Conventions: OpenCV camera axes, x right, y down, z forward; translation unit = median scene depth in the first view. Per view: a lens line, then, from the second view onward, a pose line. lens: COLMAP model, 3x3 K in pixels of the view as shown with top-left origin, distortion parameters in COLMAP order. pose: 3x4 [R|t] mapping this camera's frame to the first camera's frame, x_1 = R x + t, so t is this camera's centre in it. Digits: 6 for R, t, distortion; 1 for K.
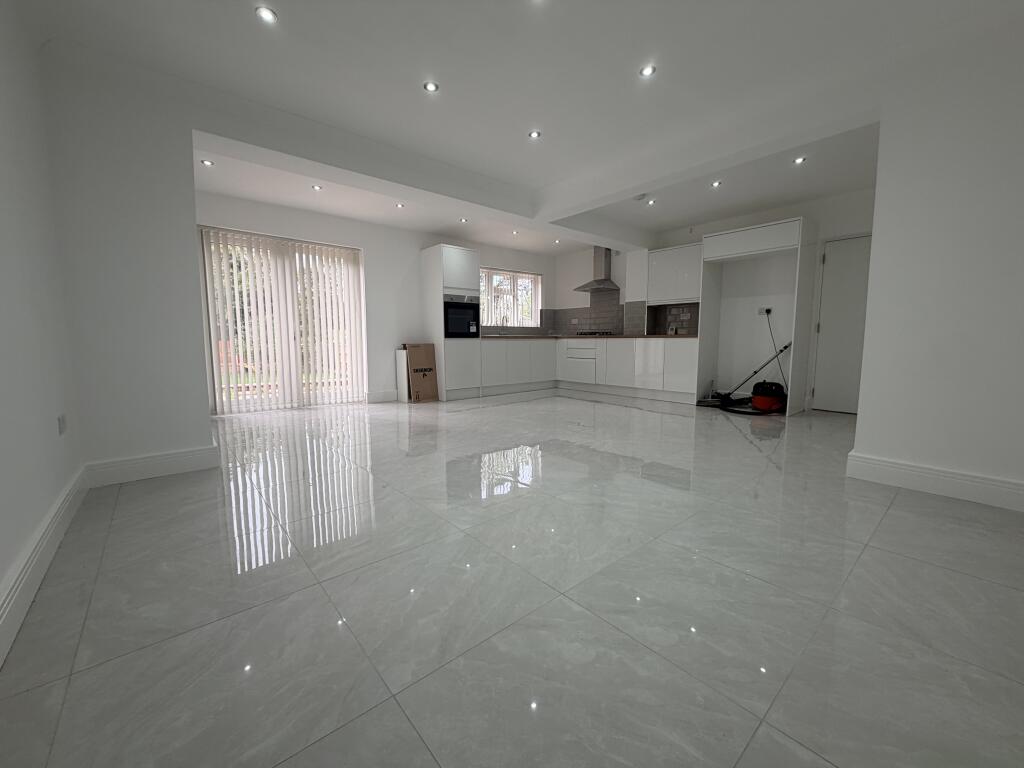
lens RADIAL K [[409.3, 0, 504.8], [0, 409.3, 380.0], [0, 0, 1]] dist [-0.000731, -0.000088]
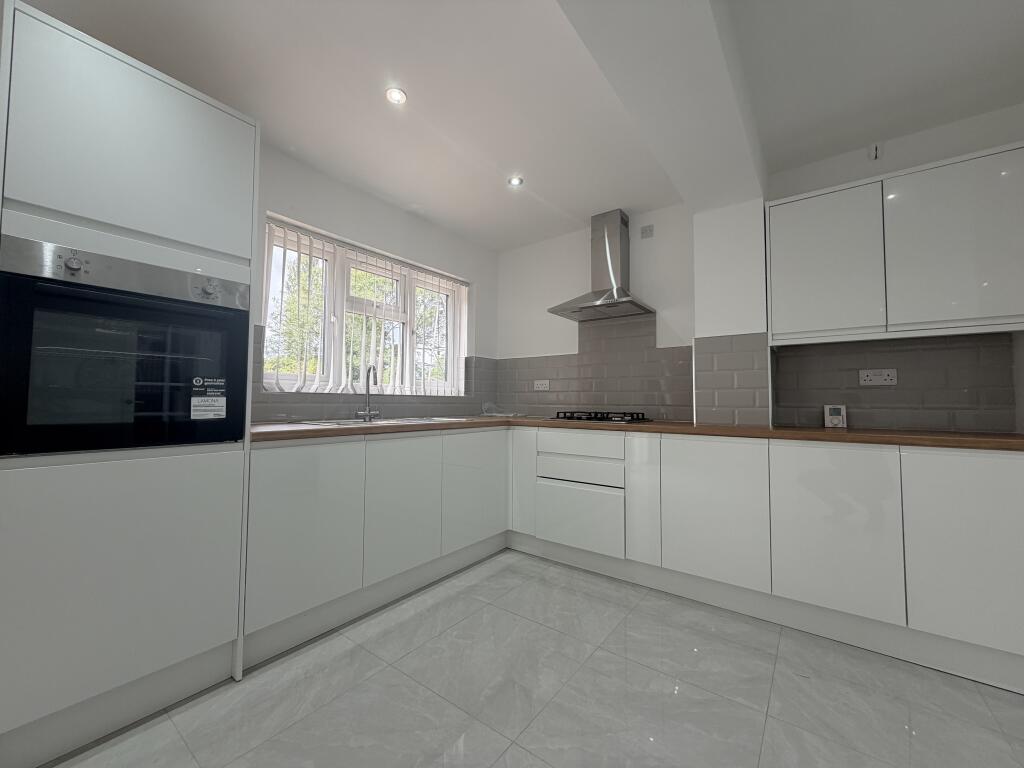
lens RADIAL K [[409.3, 0, 505.0], [0, 409.3, 384.4], [0, 0, 1]] dist [-0.000731, -0.000088]
pose [[0.977317, 0.021057, 0.210732, 0.037588], [0.009447, 0.989720, -0.142706, -0.084332], [-0.211570, 0.141460, 0.967071, 0.601943]]
